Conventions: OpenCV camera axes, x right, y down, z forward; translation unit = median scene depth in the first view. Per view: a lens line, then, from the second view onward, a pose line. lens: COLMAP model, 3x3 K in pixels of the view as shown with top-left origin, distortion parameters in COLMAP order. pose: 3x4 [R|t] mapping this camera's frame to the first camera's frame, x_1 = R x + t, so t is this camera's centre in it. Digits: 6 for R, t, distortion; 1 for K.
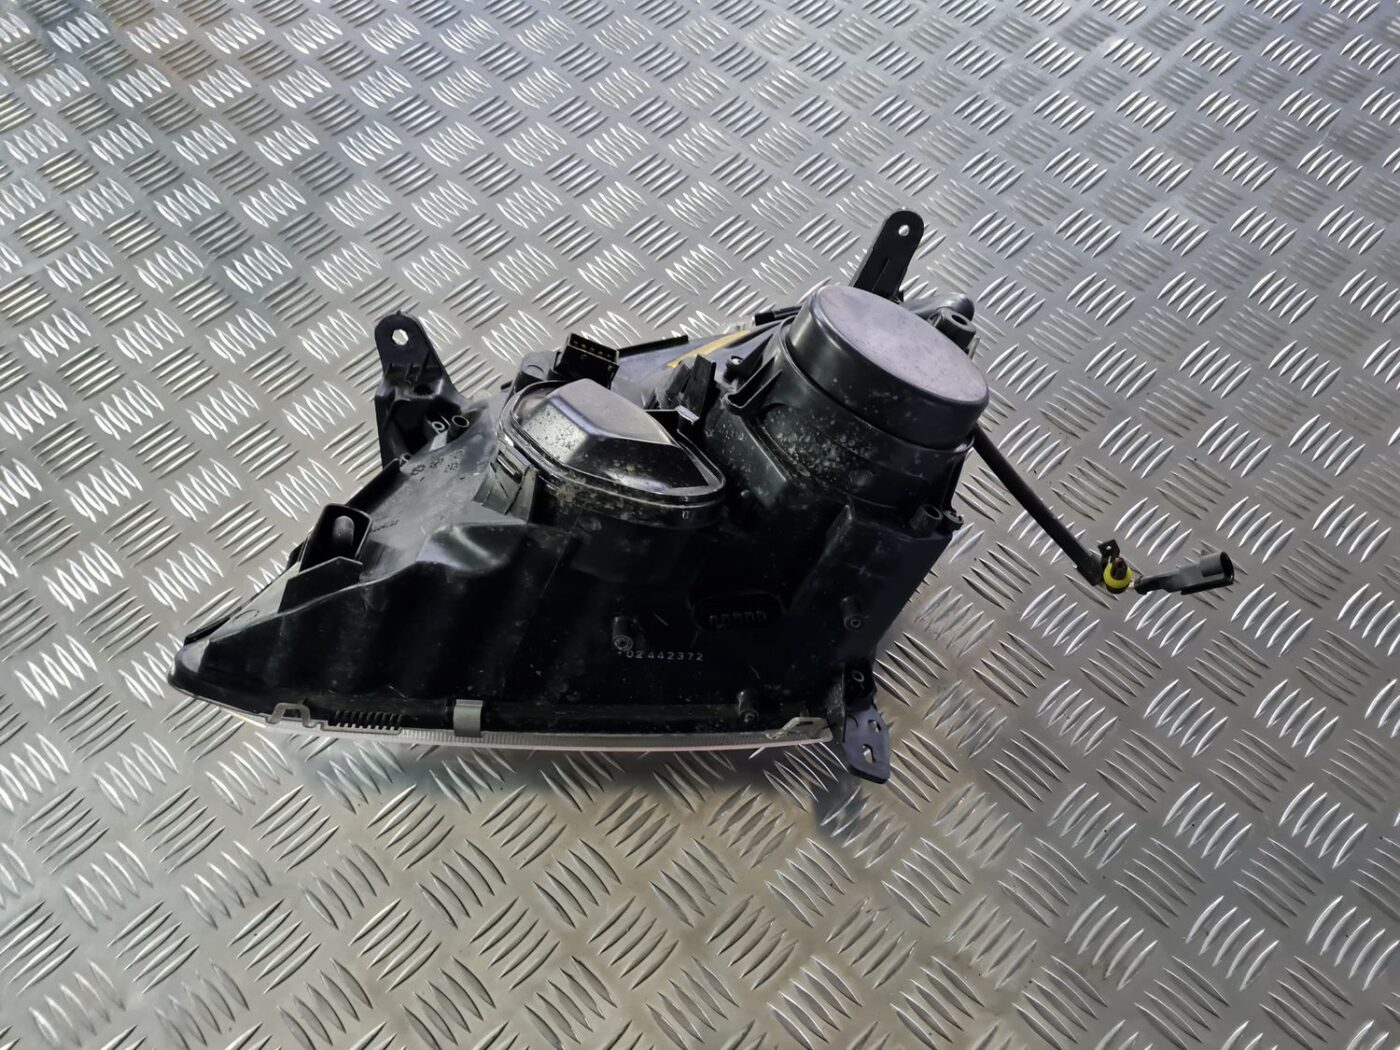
lens RADIAL K [[1061.0, 0, 701.8], [0, 1061.0, 577.5], [0, 0, 1]] dist [0.042178, -0.022491]
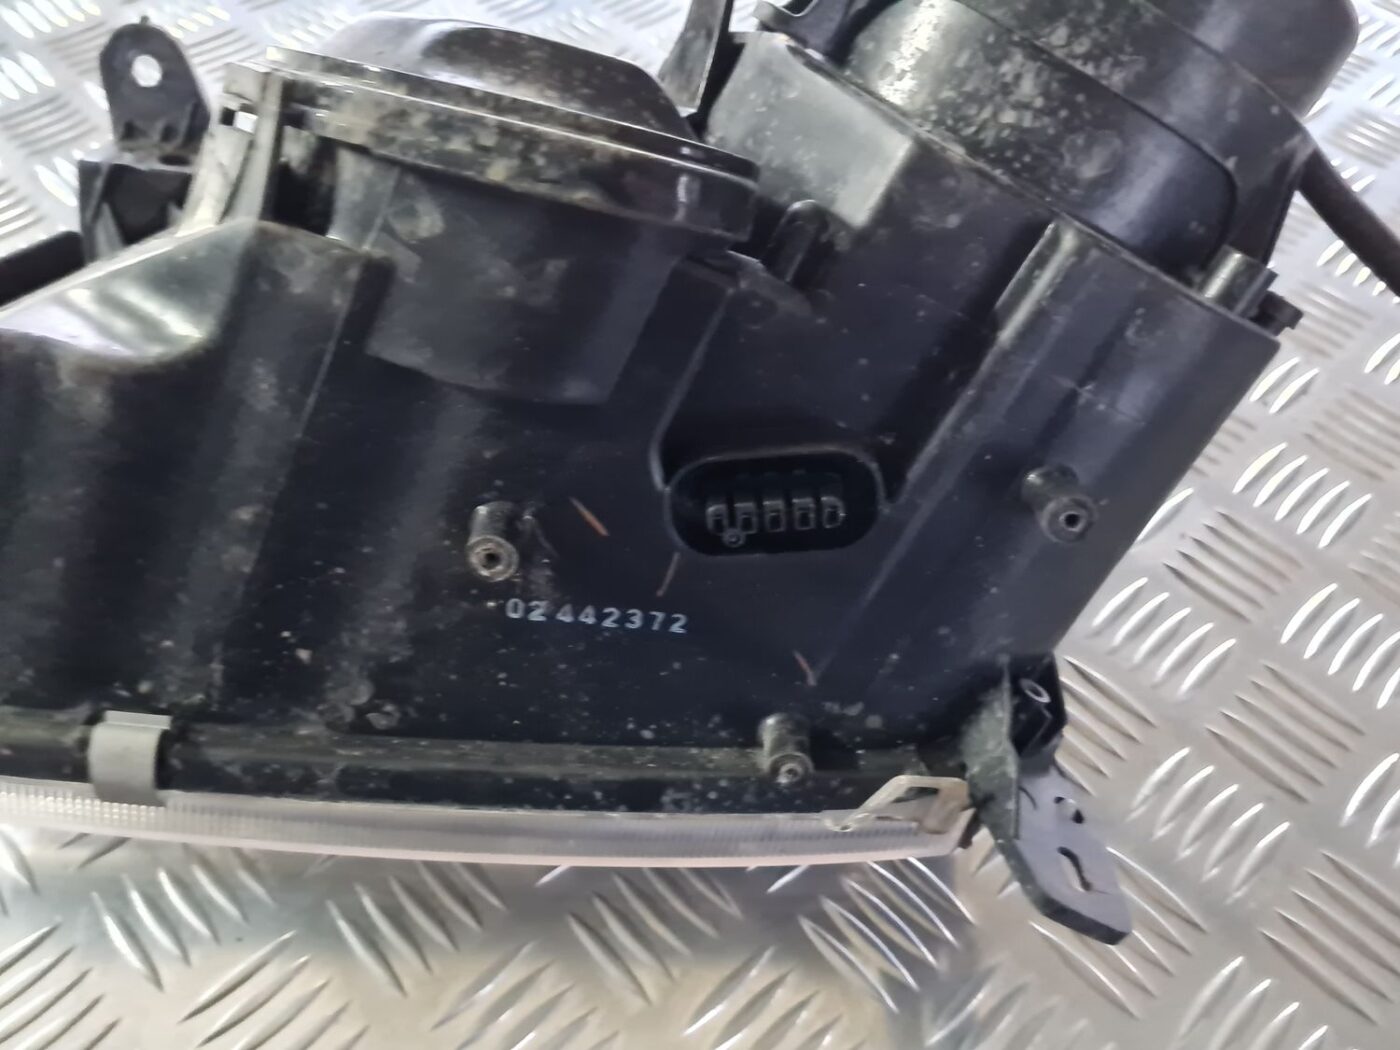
lens RADIAL K [[1201.0, 0, 700.0], [0, 1201.0, 525.0], [0, 0, 1]] dist [0.005688, -0.003128]
pose [[0.999170, 0.036342, 0.018374, -0.002451], [-0.032761, 0.985348, -0.167382, 0.074553], [-0.024187, 0.166642, 0.985721, 0.330043]]
